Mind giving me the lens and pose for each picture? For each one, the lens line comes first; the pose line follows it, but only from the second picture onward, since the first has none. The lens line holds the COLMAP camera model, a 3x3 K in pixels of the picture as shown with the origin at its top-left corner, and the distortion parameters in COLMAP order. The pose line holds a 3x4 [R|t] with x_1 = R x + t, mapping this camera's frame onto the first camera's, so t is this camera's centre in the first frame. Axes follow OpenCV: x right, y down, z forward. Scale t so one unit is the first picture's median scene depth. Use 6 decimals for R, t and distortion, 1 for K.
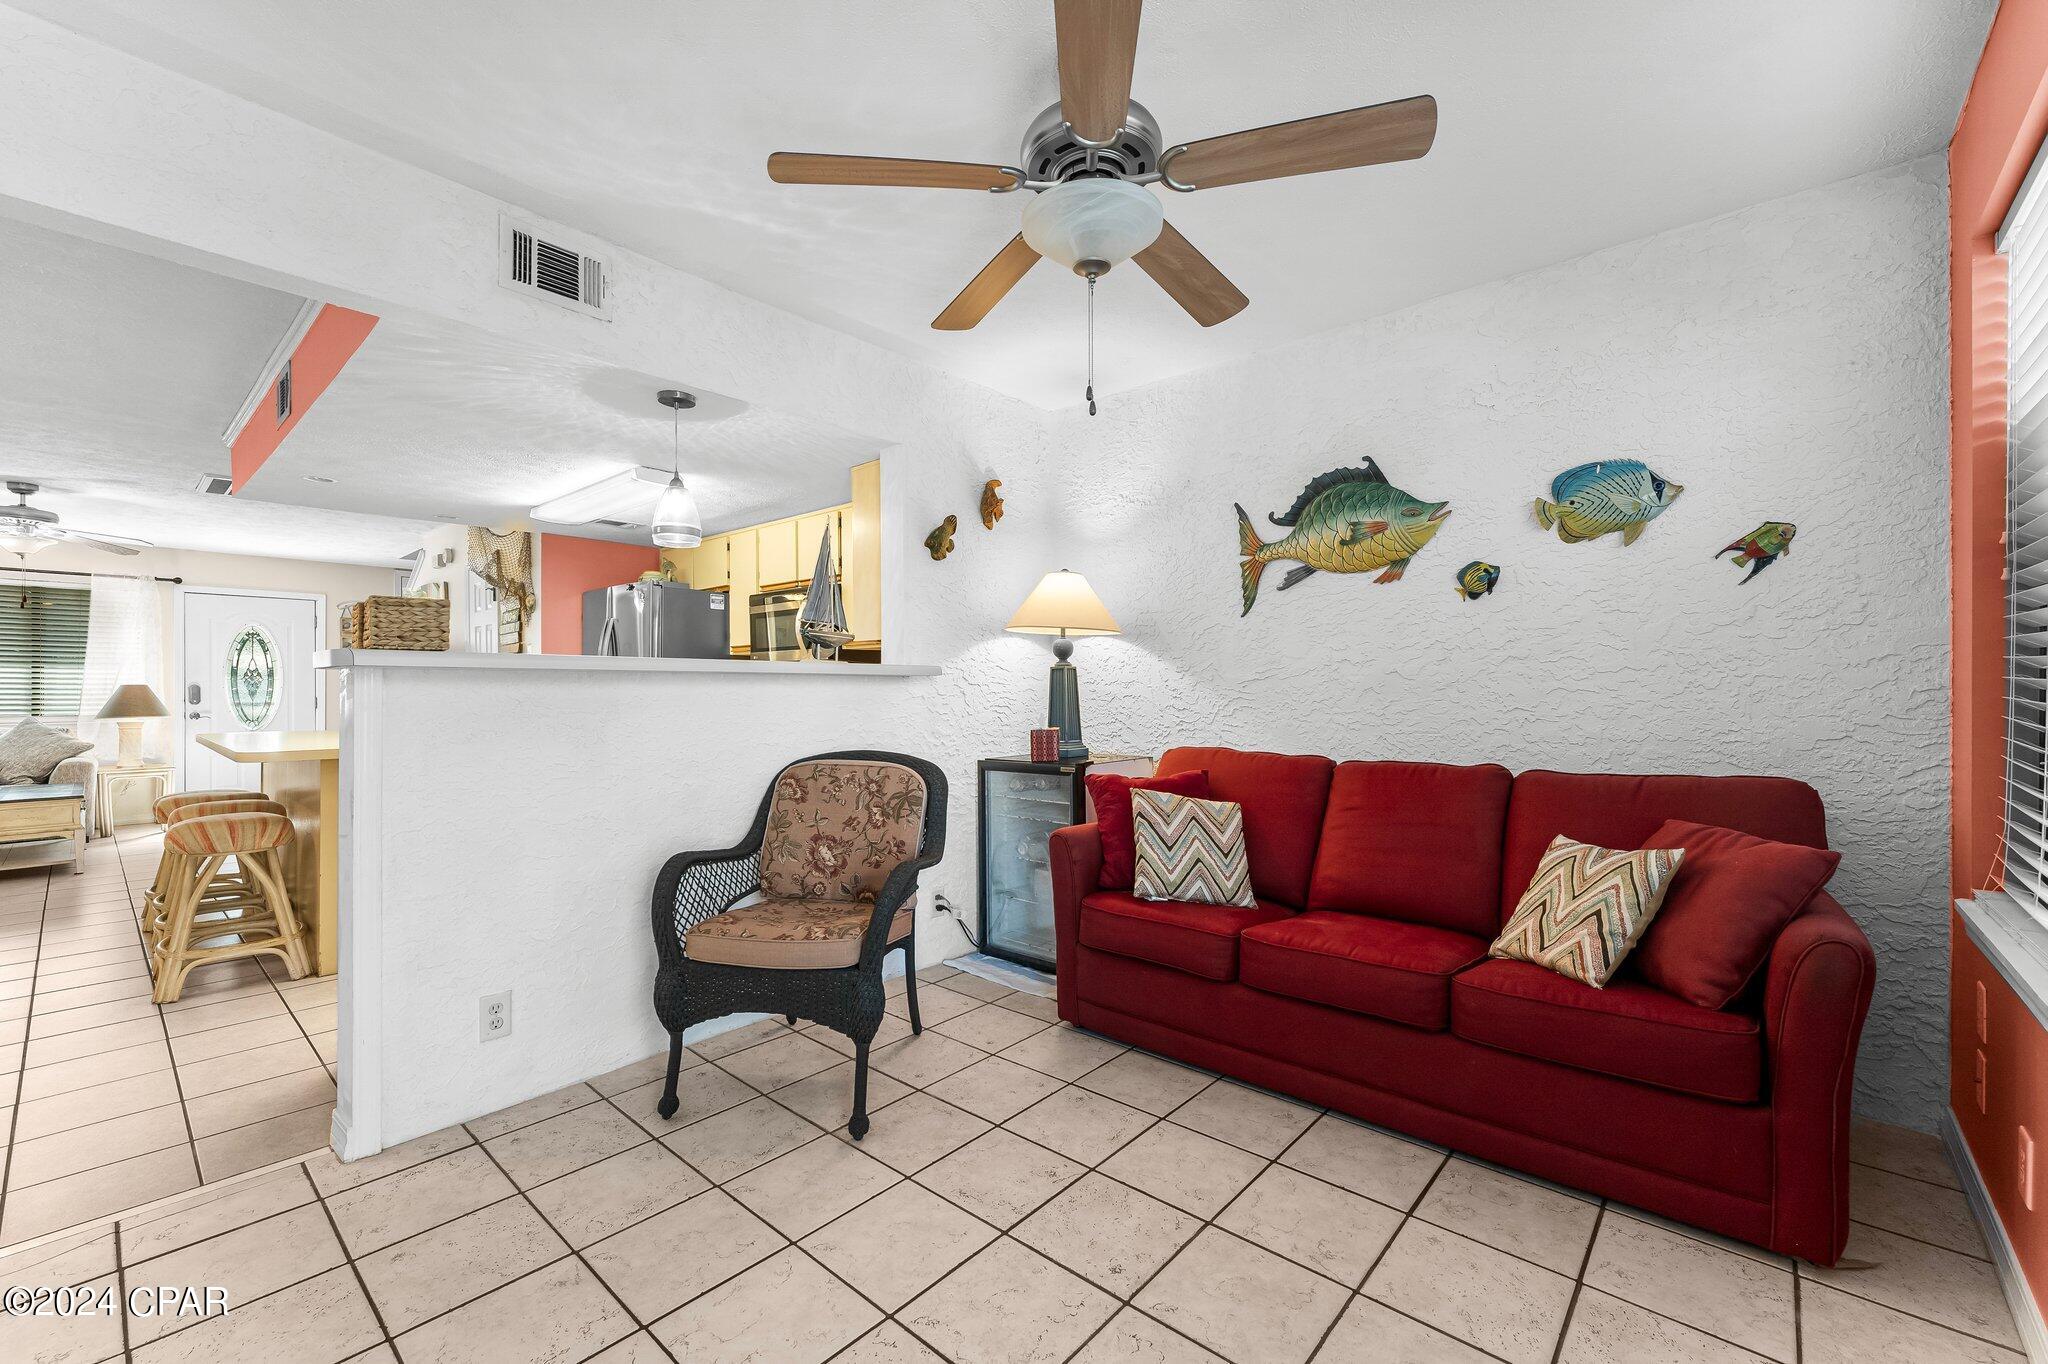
lens RADIAL K [[826.6, 0, 1024.9], [0, 826.6, 689.5], [0, 0, 1]] dist [0.001589, -0.000119]
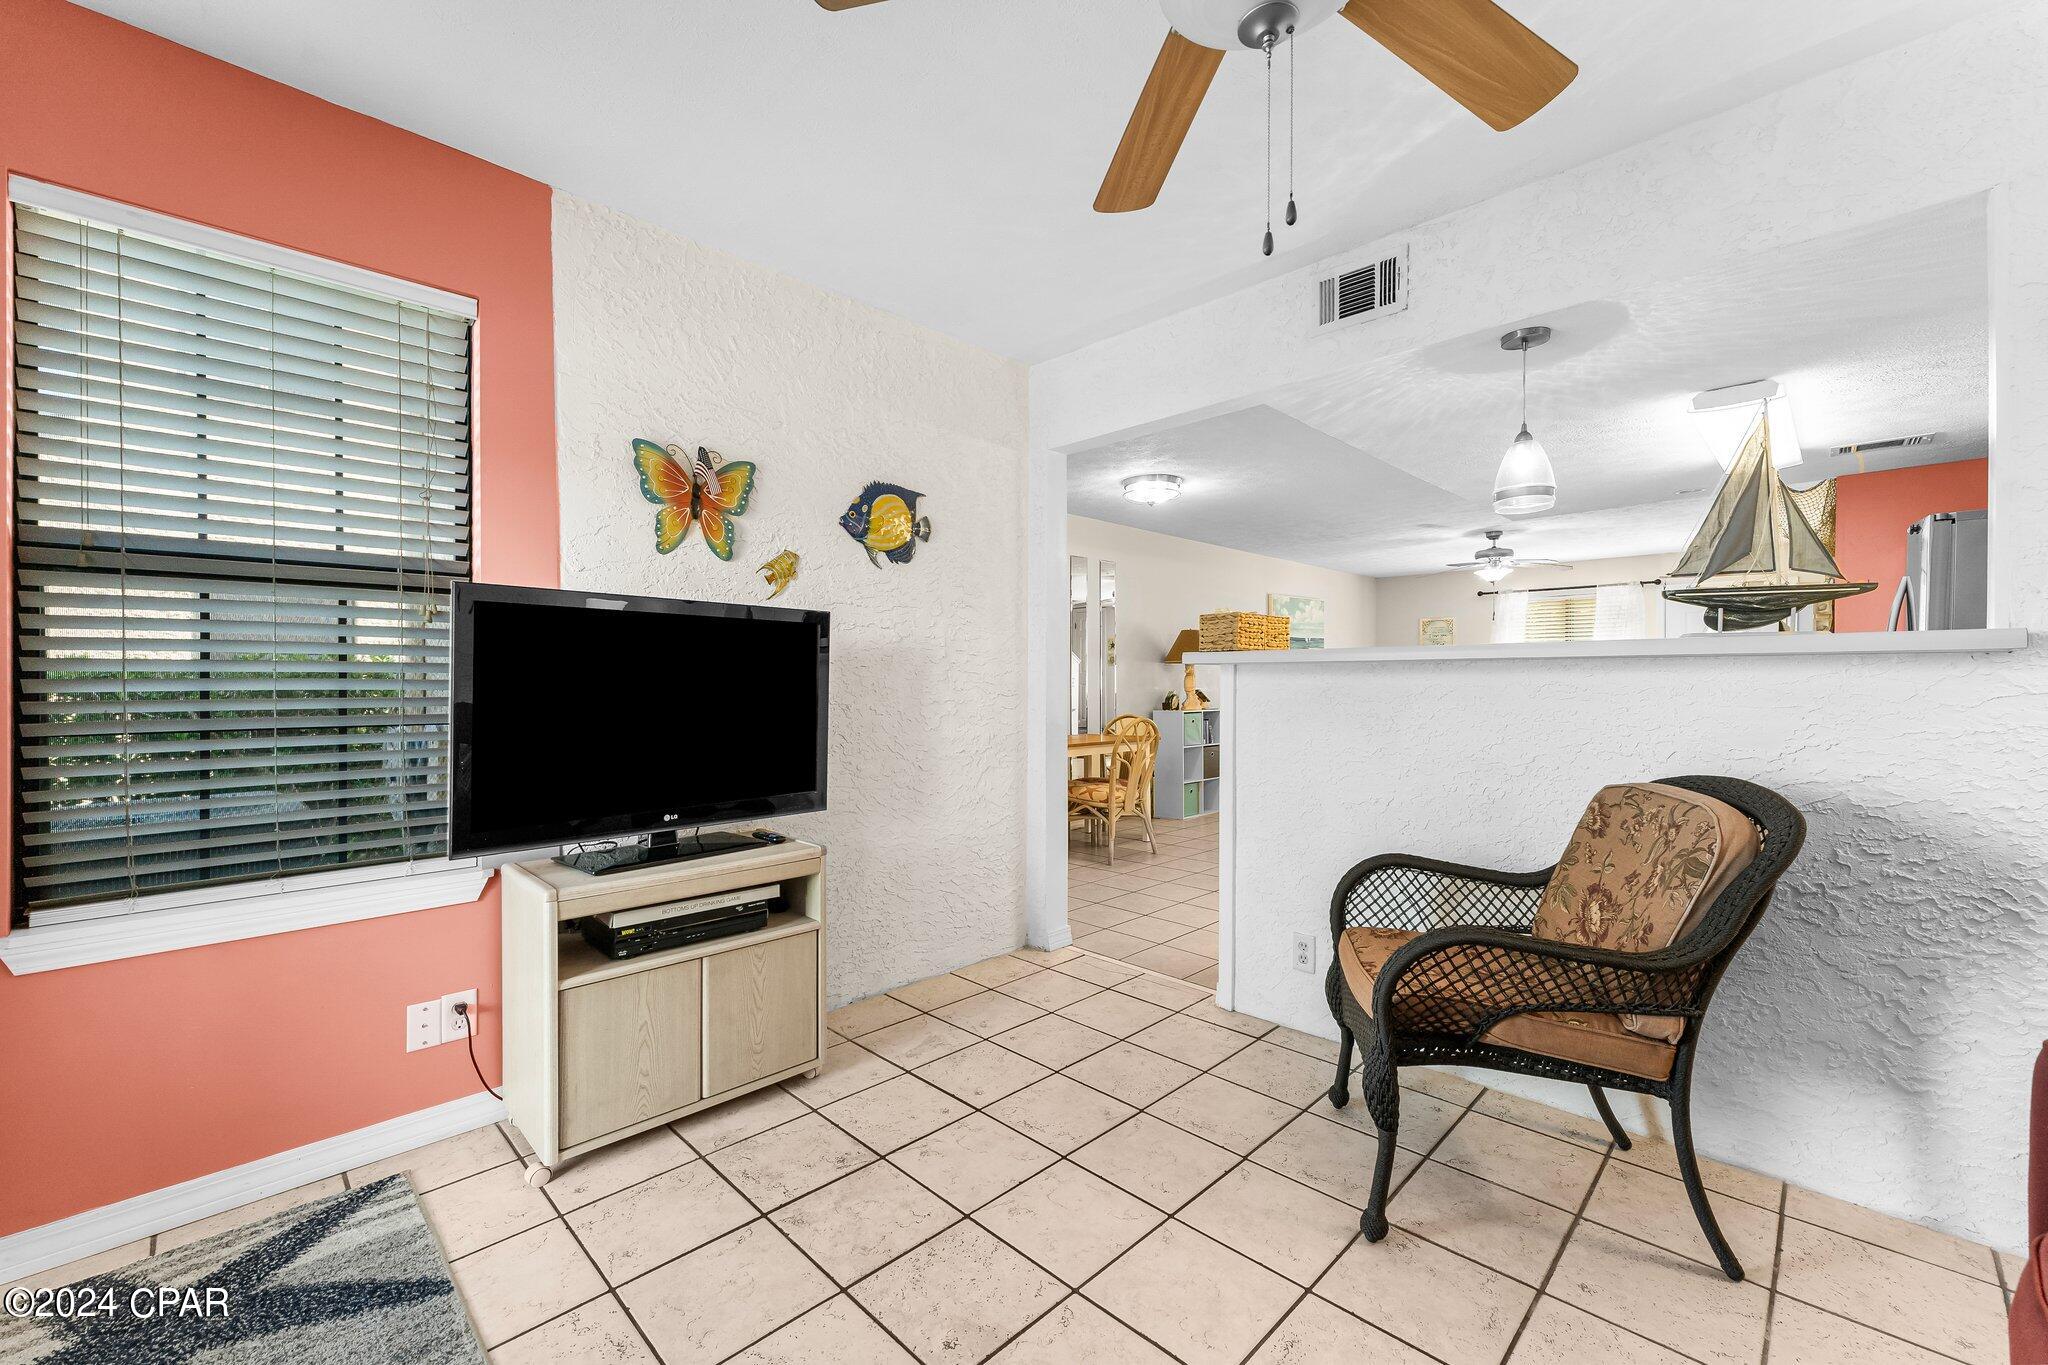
lens RADIAL K [[826.6, 0, 1023.2], [0, 826.6, 683.9], [0, 0, 1]] dist [0.001589, -0.000119]
pose [[-0.050780, 0.005522, -0.998695, 0.479477], [0.004244, 0.999977, 0.005314, -0.001647], [0.998701, -0.003969, -0.050803, 0.548876]]
